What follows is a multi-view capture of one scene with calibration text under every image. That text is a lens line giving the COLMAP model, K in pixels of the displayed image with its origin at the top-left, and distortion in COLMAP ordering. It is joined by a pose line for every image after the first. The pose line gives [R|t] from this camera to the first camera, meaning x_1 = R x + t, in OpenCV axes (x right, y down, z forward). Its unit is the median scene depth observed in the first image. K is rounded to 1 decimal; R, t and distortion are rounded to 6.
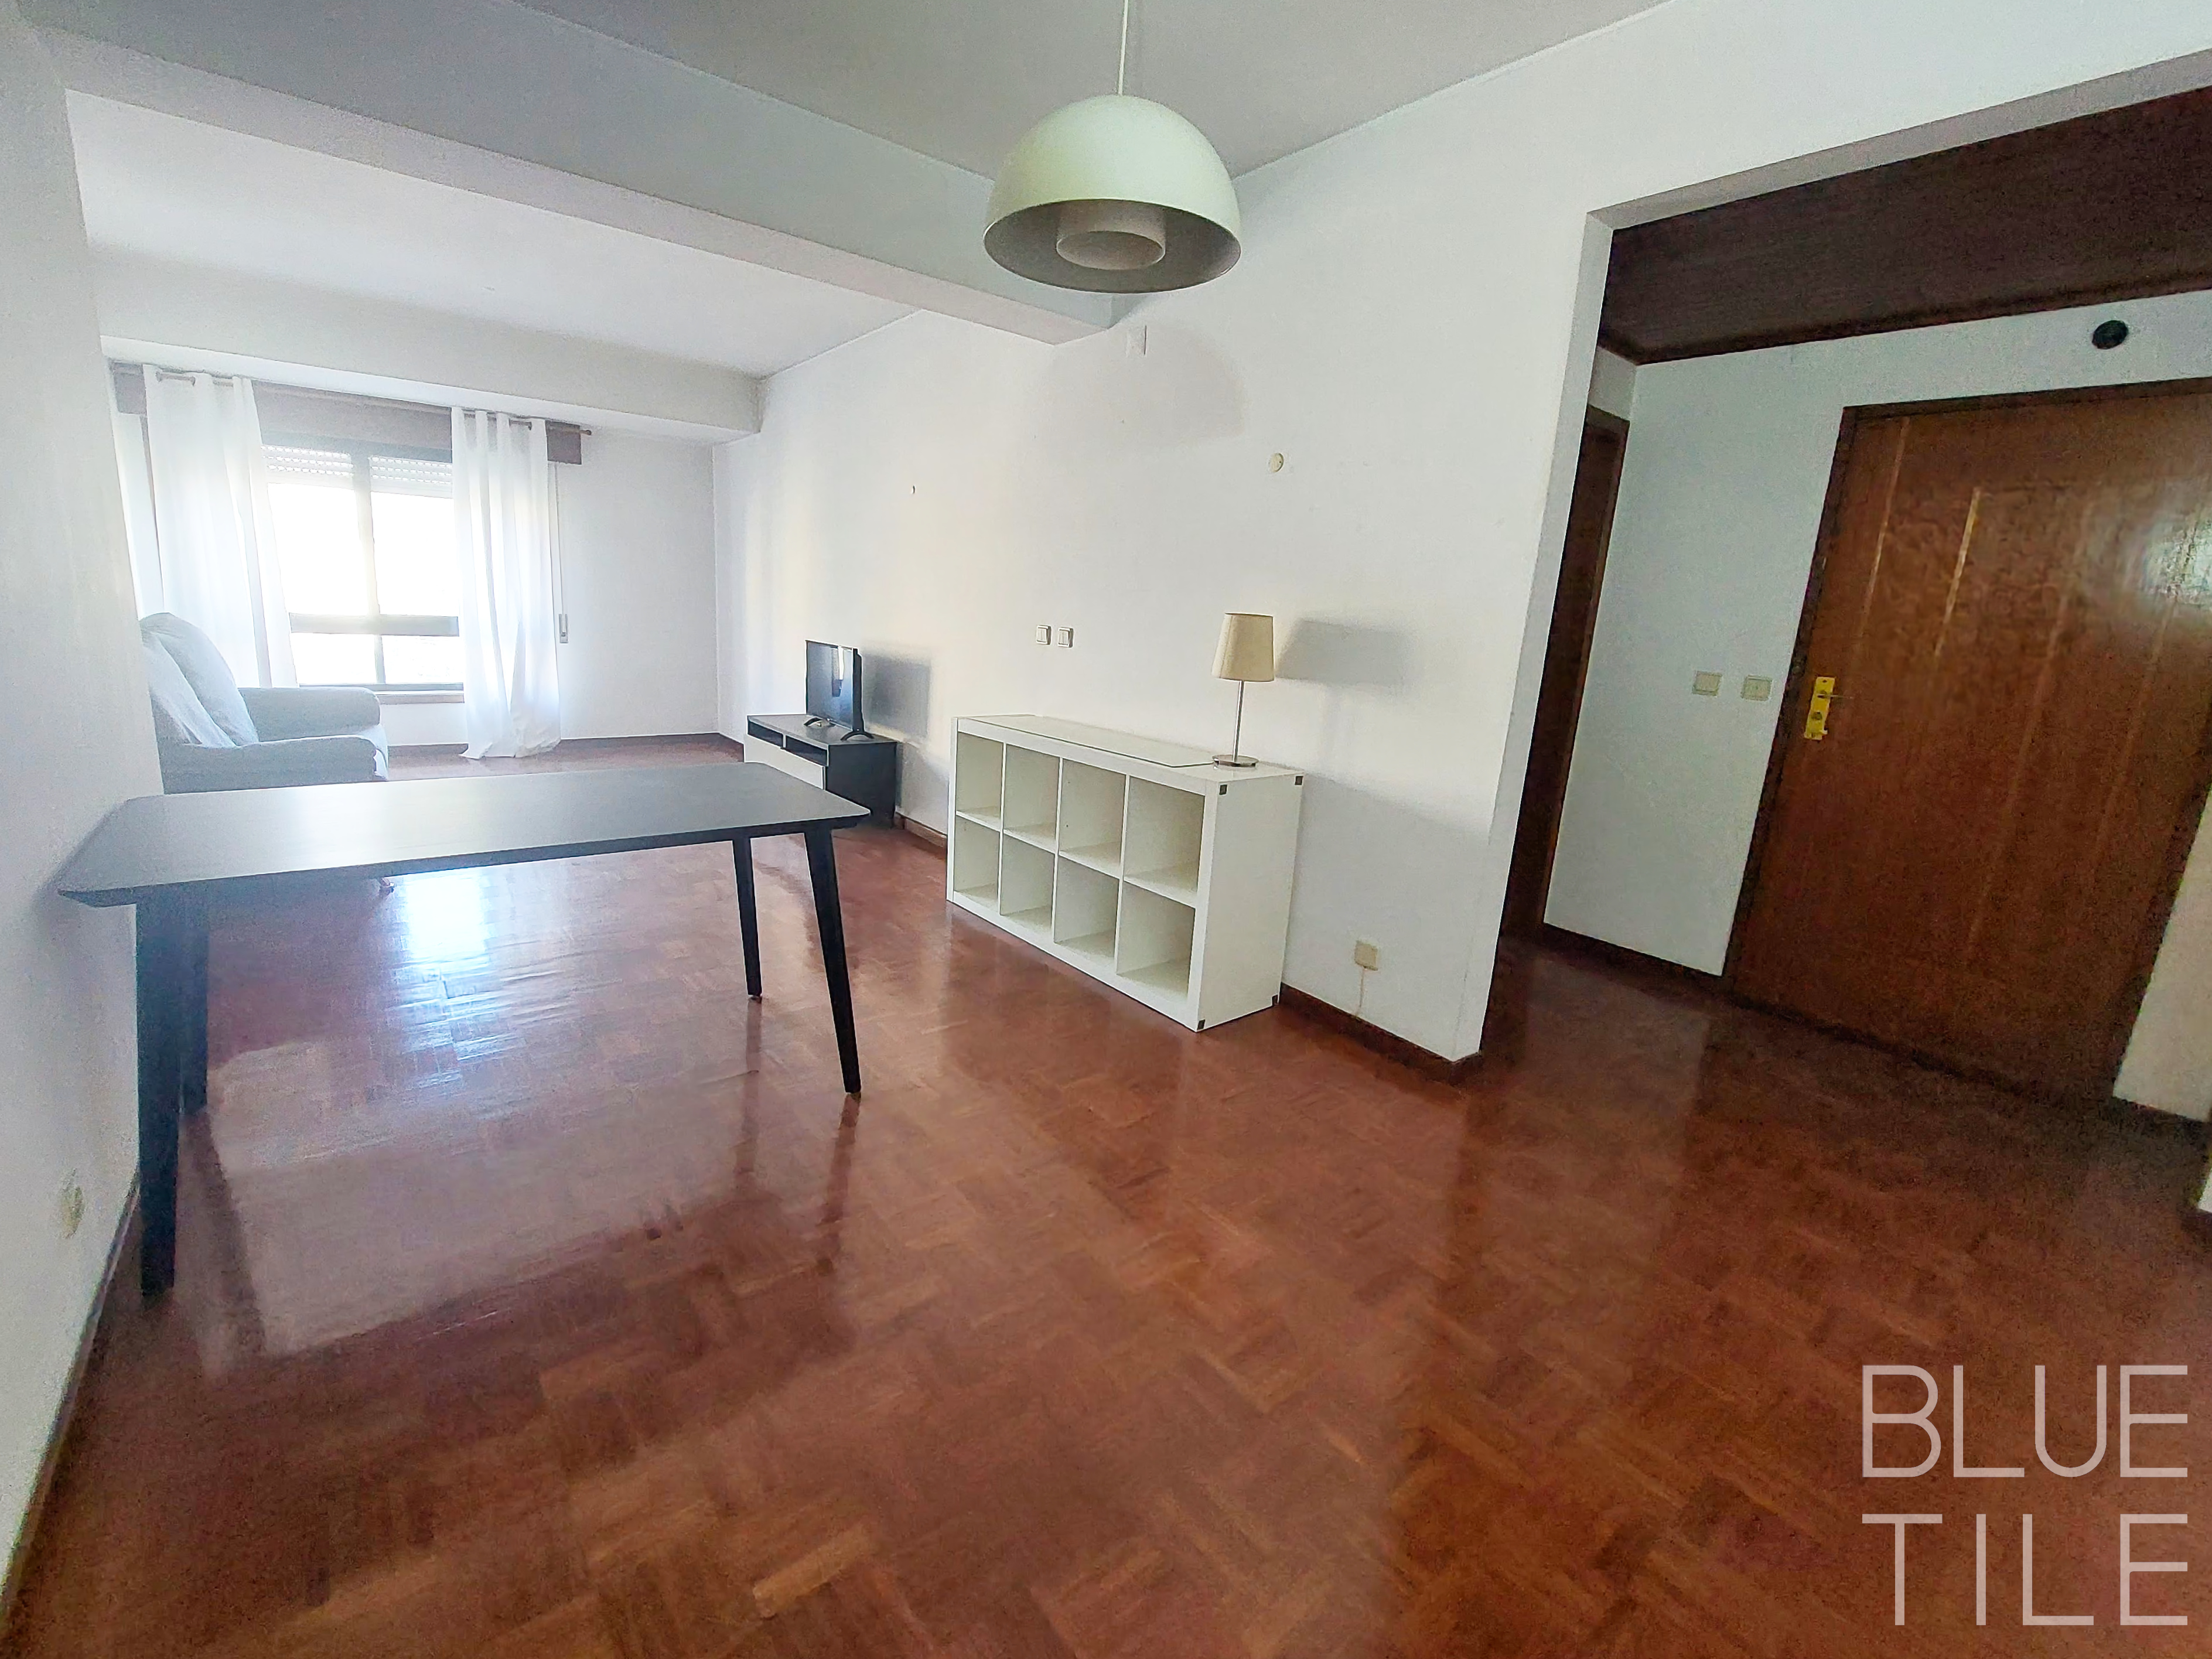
lens RADIAL K [[953.2, 0, 1106.0], [0, 953.2, 829.5], [0, 0, 1]] dist [0.000862, 0.000249]
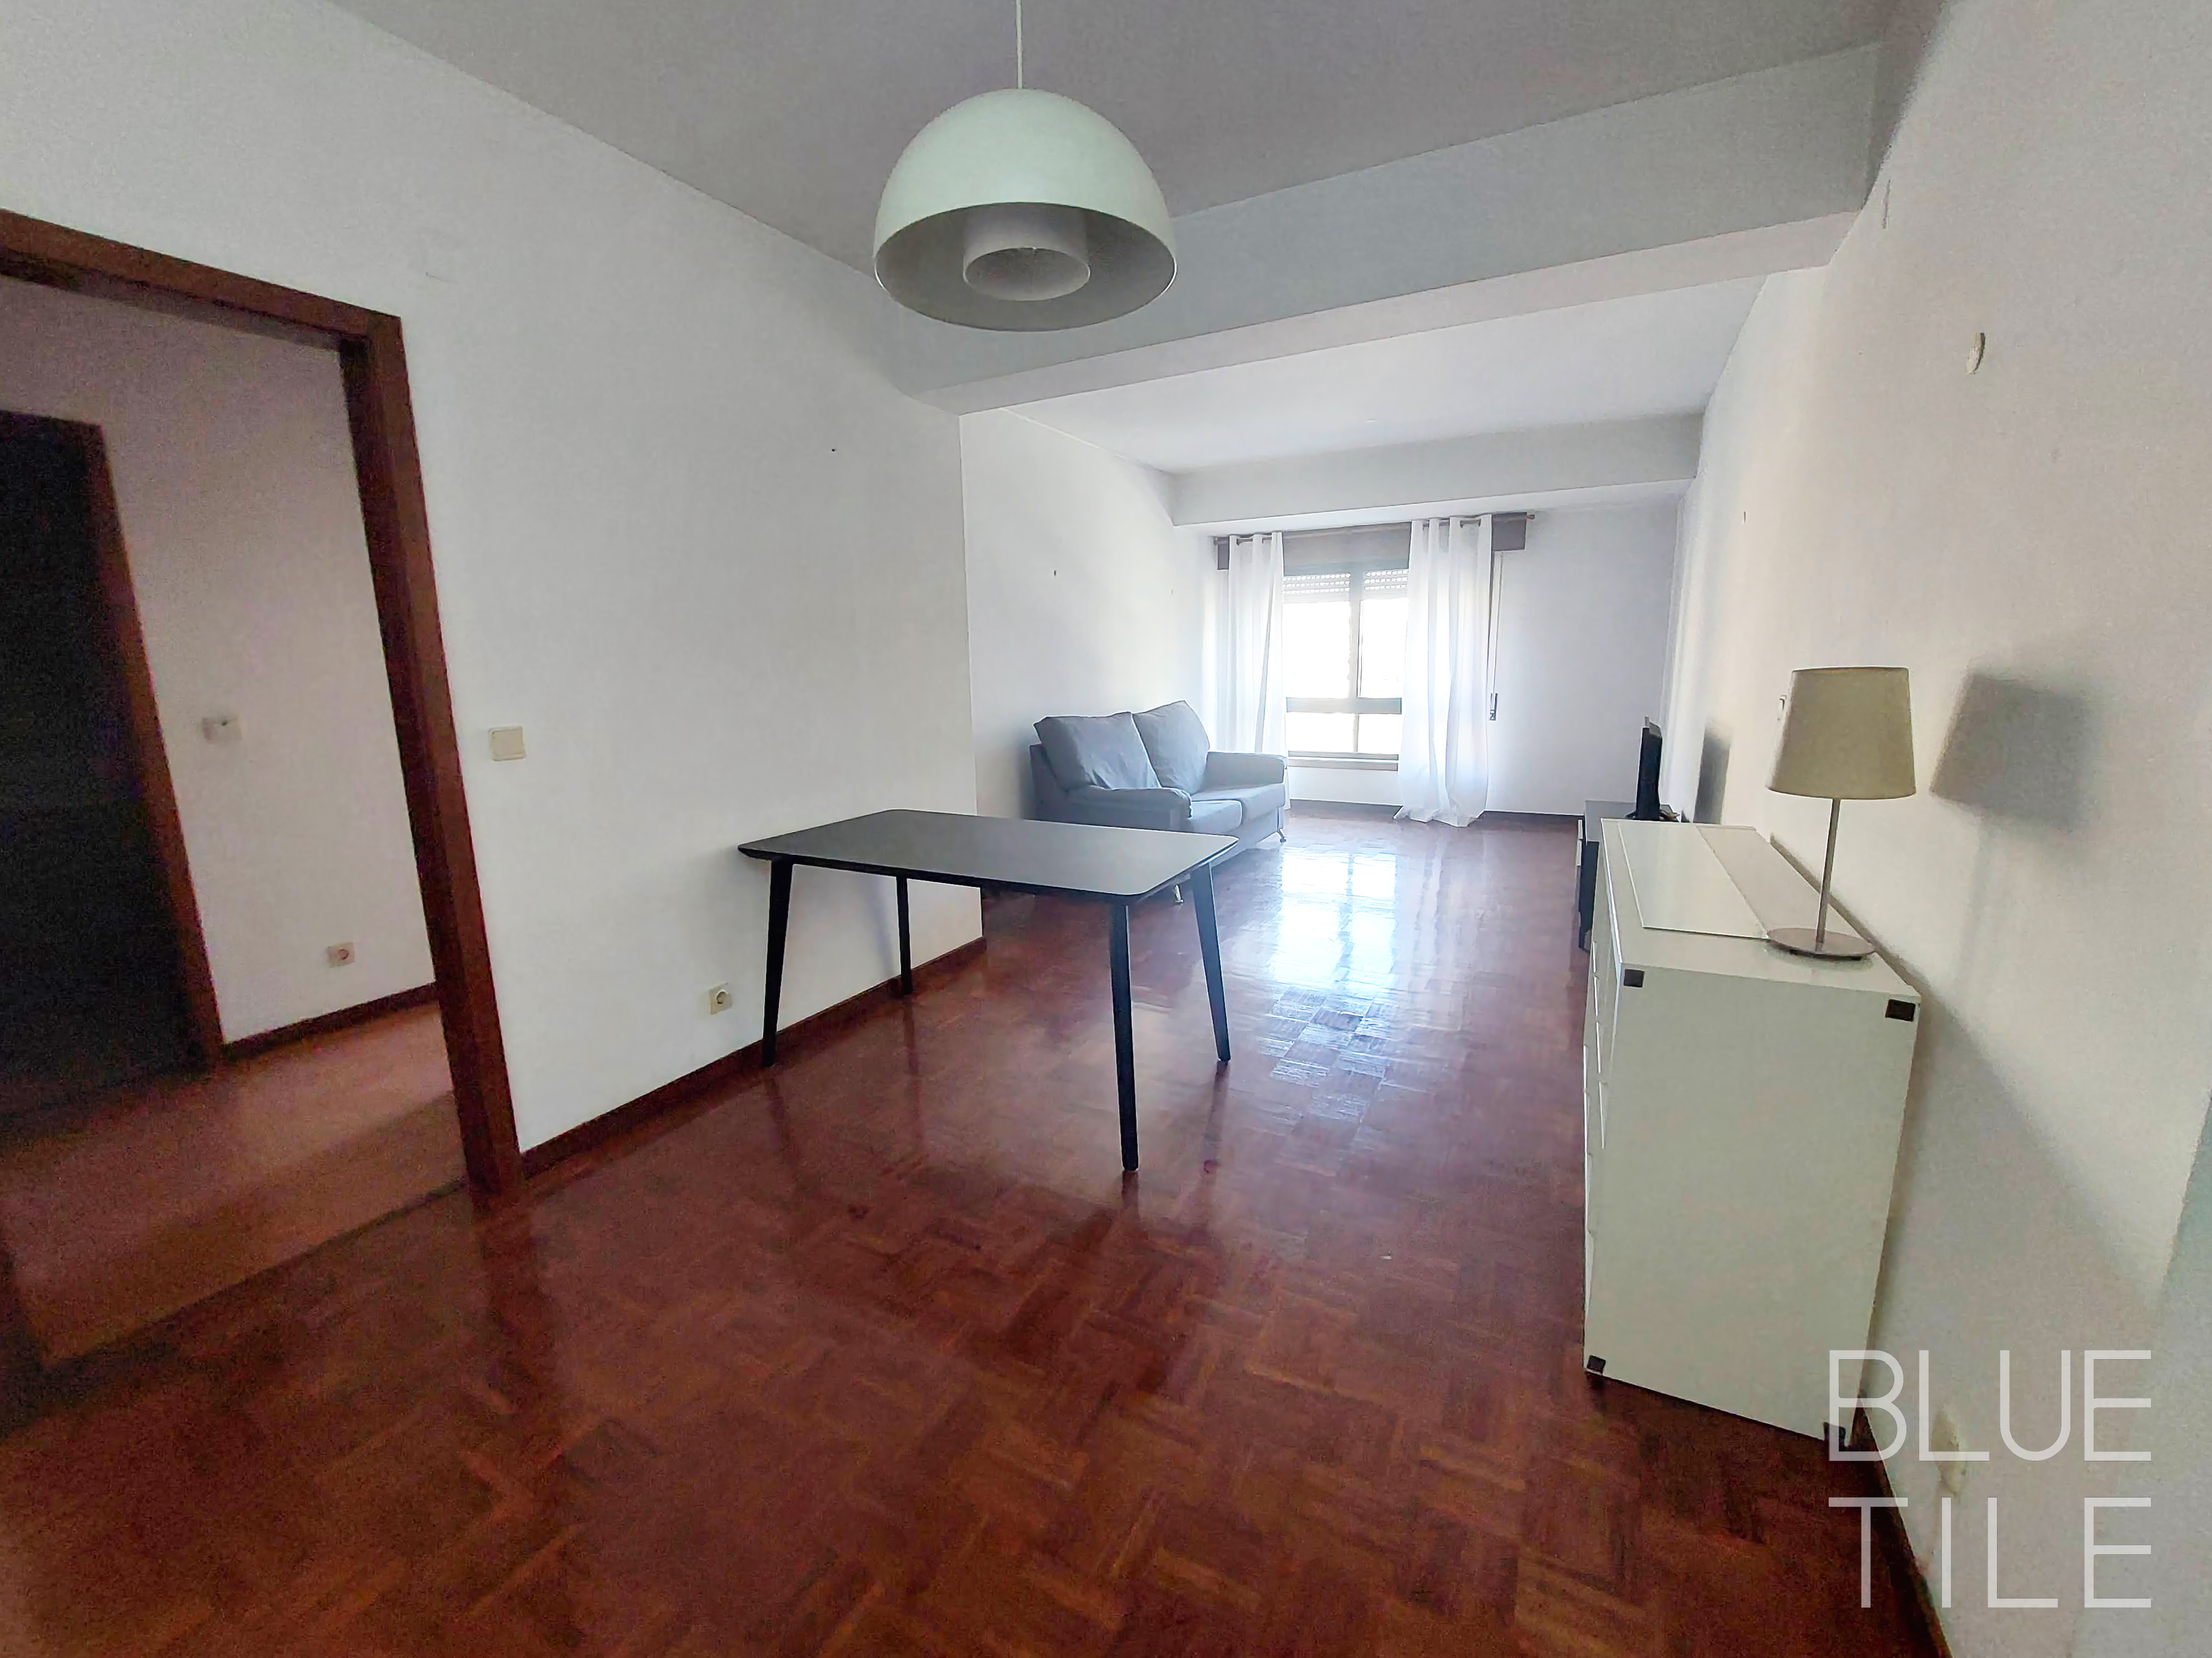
lens RADIAL K [[927.6, 0, 1041.6], [0, 927.6, 820.7], [0, 0, 1]] dist [-0.001690, -0.010108]
pose [[0.360463, 0.102924, -0.927078, 0.242398], [-0.182667, 0.982438, 0.038047, -0.042917], [0.914713, 0.155632, 0.372933, 0.220846]]
